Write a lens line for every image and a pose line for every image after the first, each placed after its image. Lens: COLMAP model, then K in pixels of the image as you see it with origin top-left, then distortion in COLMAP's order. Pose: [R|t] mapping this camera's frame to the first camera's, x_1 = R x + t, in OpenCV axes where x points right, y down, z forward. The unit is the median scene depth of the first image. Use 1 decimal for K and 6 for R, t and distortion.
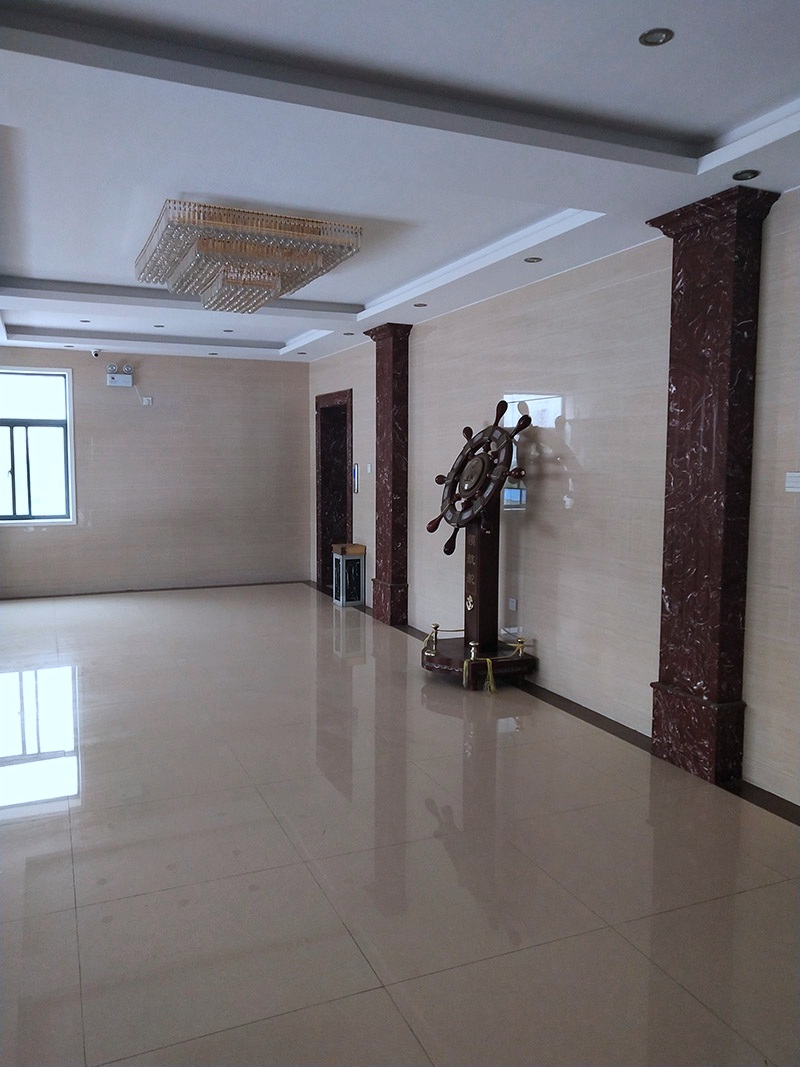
lens RADIAL K [[829.3, 0, 395.2], [0, 829.3, 530.8], [0, 0, 1]] dist [-0.004800, 0.046072]
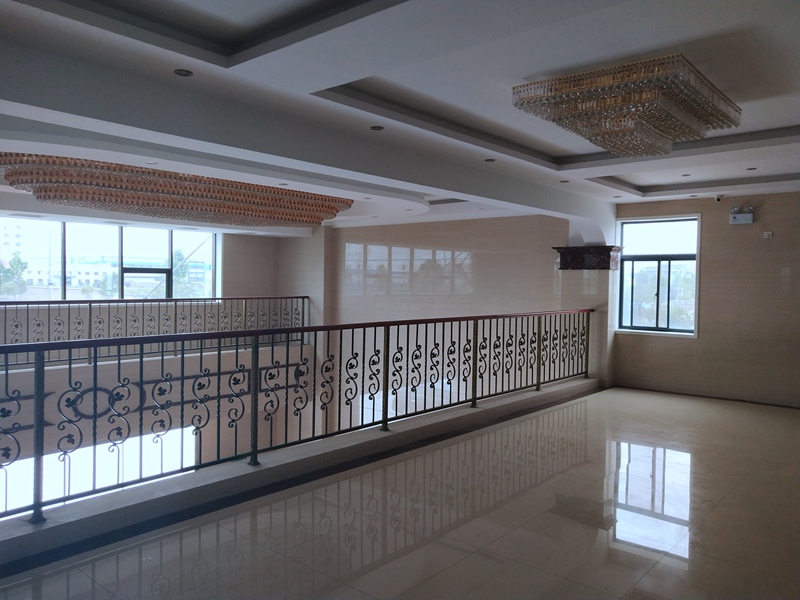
lens RADIAL K [[621.8, 0, 395.5], [0, 621.8, 299.8], [0, 0, 1]] dist [-0.004800, 0.046072]
pose [[0.422821, 0.035803, -0.905506, 0.260679], [-0.087383, 0.996174, -0.001415, -0.024517], [0.901990, 0.079724, 0.424332, 0.199933]]
